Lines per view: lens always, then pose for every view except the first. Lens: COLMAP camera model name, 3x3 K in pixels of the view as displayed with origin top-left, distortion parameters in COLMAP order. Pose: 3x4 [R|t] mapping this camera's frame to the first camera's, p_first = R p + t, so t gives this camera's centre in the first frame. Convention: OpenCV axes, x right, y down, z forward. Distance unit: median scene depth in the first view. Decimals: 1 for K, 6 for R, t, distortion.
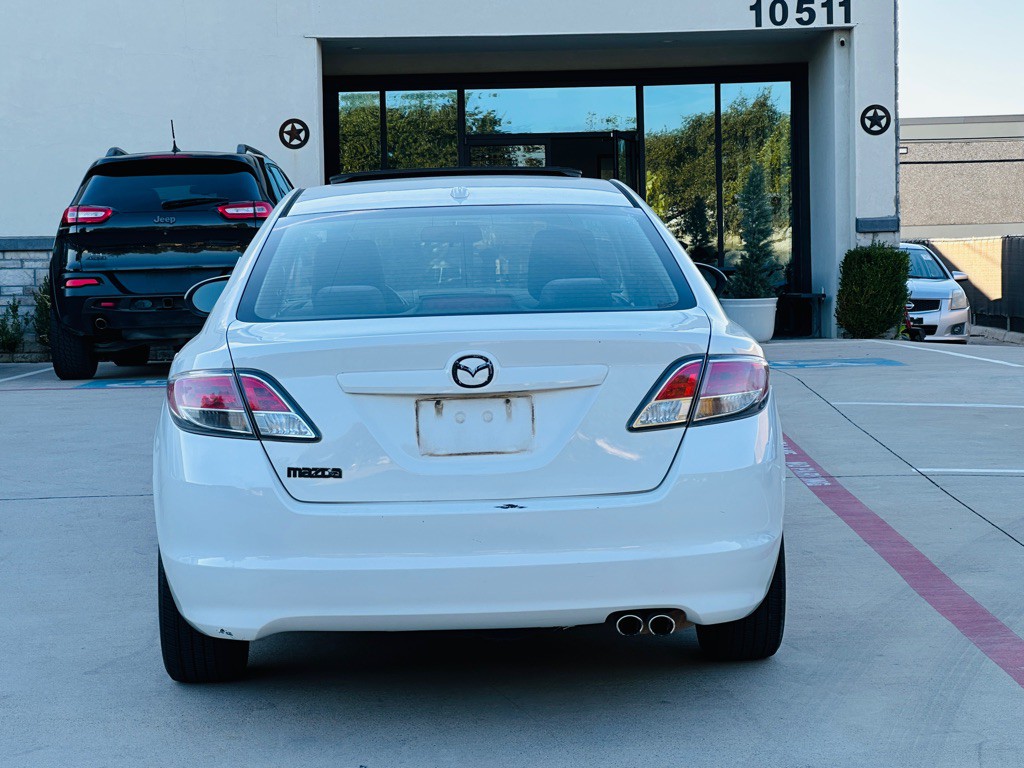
lens RADIAL K [[2487.7, 0, 512.0], [0, 2487.7, 384.0], [0, 0, 1]] dist [0.249354, 0.358186]
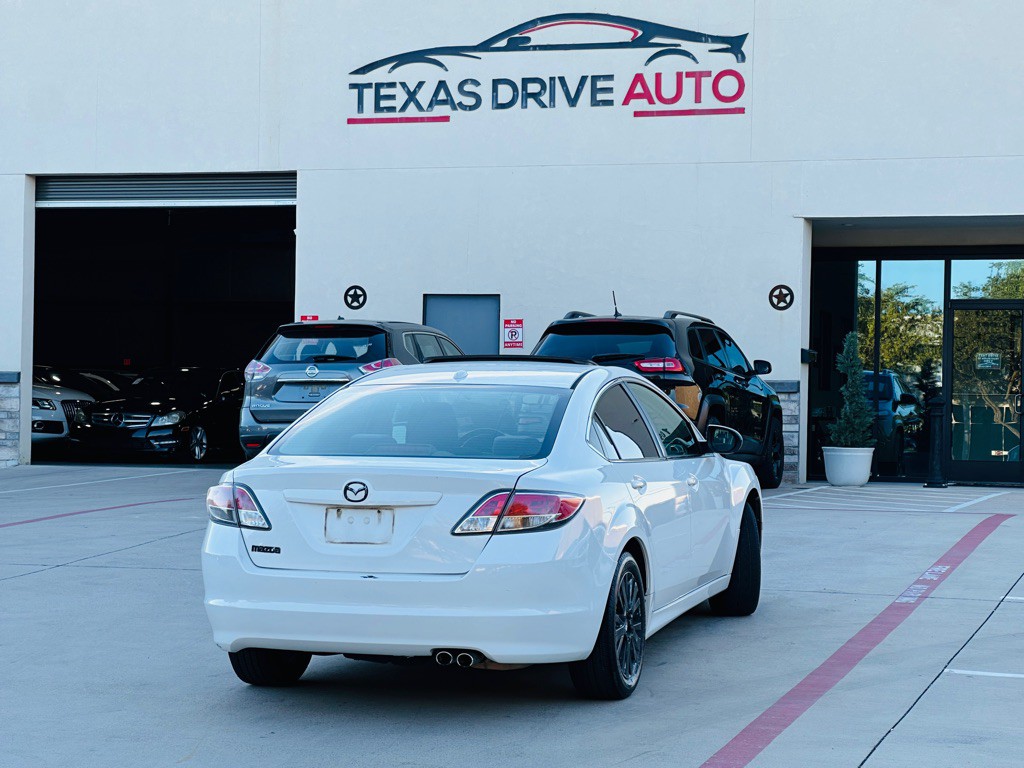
lens RADIAL K [[2487.7, 0, 512.0], [0, 2487.7, 384.0], [0, 0, 1]] dist [0.249354, 0.358186]
pose [[0.940388, 0.037657, -0.338013, 0.613803], [-0.054429, 0.997705, -0.040274, -0.015042], [0.335721, 0.056271, 0.940279, -0.479687]]
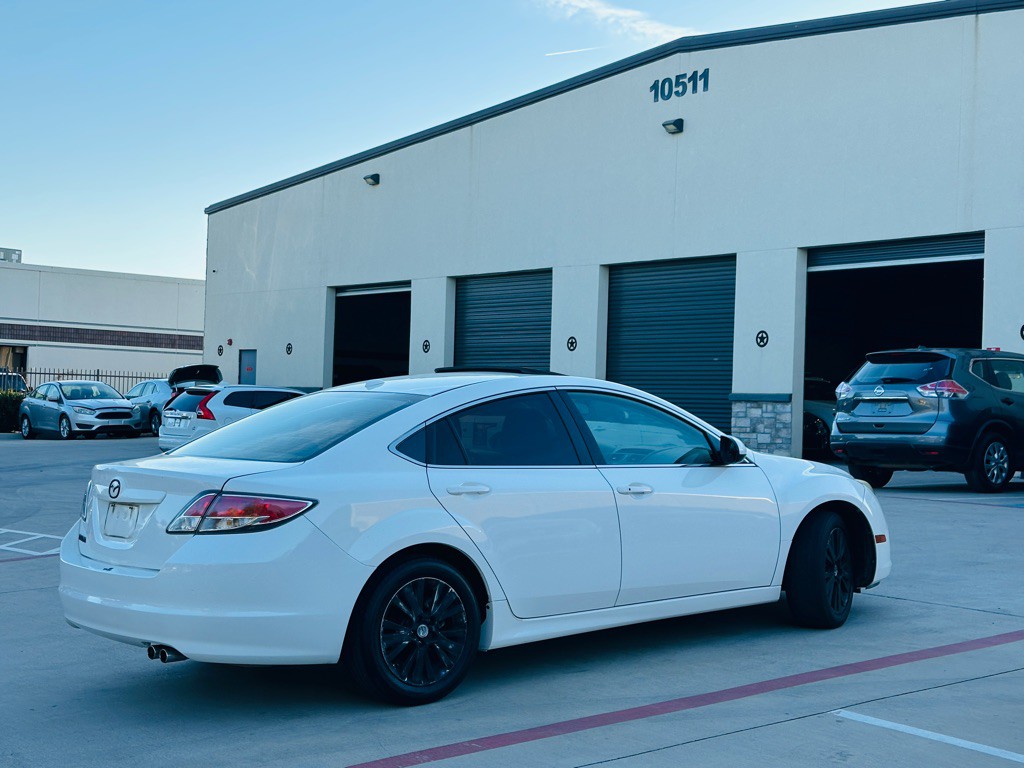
lens RADIAL K [[1611.7, 0, 512.0], [0, 1611.7, 384.0], [0, 0, 1]] dist [0.194657, 0.029137]
pose [[0.578928, 0.030745, -0.814799, 1.046854], [-0.074311, 0.997120, -0.015175, -0.079313], [0.811985, 0.069334, 0.579545, 0.557558]]
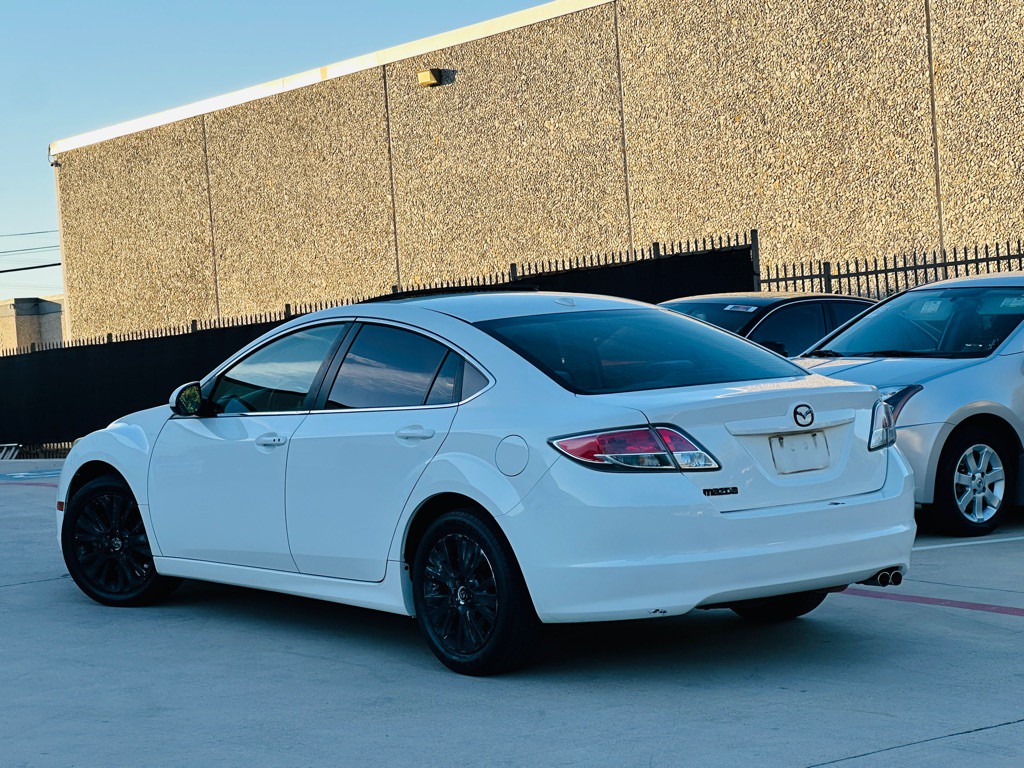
lens RADIAL K [[2487.7, 0, 512.0], [0, 2487.7, 384.0], [0, 0, 1]] dist [0.249354, 0.358186]
pose [[0.804615, -0.043475, 0.592203, -1.024294], [0.072742, 0.997021, -0.025640, 0.001716], [-0.589324, 0.063708, 0.805381, -0.096999]]
